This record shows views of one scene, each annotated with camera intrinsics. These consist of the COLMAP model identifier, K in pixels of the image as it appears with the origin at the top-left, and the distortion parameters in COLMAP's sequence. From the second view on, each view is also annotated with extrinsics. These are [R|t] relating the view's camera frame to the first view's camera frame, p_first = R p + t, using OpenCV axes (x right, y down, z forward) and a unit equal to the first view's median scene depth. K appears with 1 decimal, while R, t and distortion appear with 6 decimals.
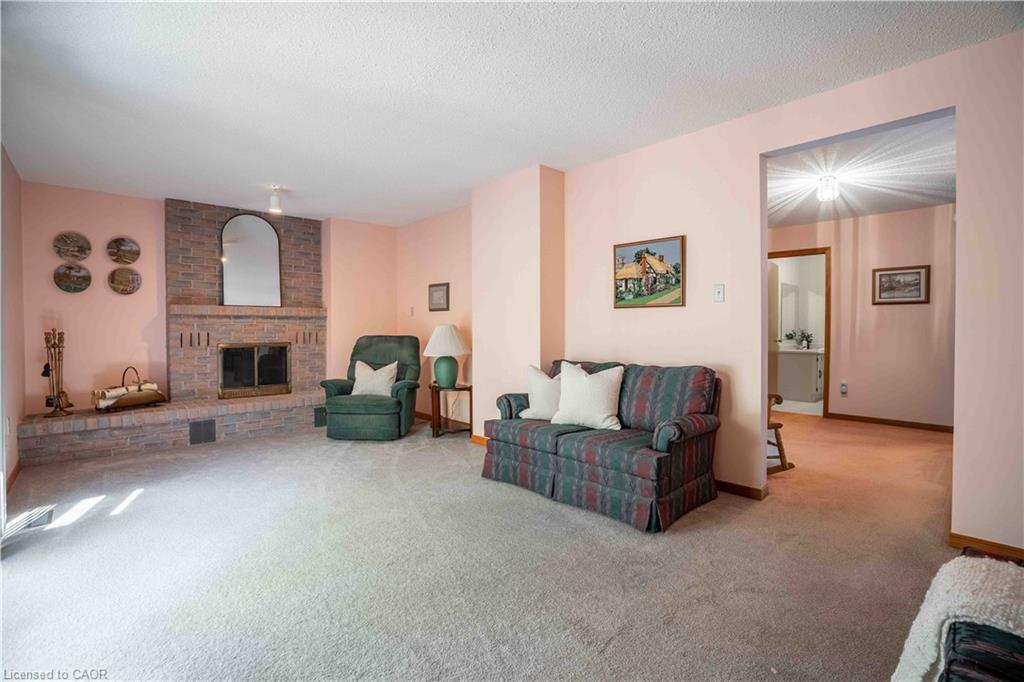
lens RADIAL K [[475.2, 0, 509.6], [0, 475.2, 337.3], [0, 0, 1]] dist [-0.027938, 0.002681]
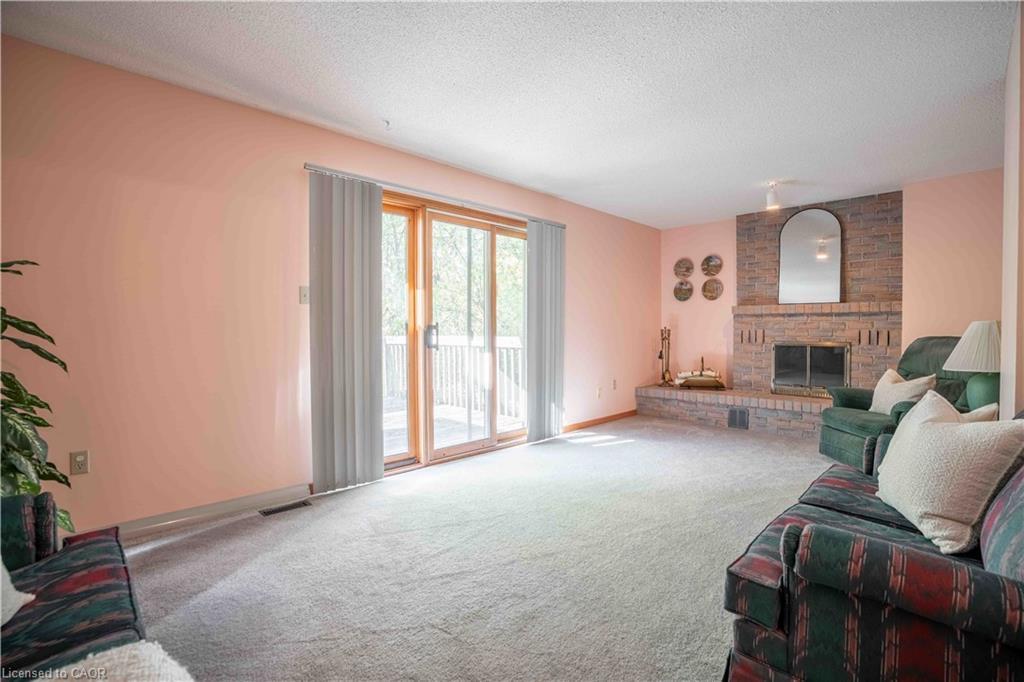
lens RADIAL K [[475.2, 0, 509.6], [0, 475.2, 339.7], [0, 0, 1]] dist [-0.027938, 0.002681]
pose [[0.059938, 0.026617, -0.997847, 0.422018], [-0.015211, 0.999553, 0.025749, -0.007883], [0.998086, 0.013635, 0.060316, 0.364732]]
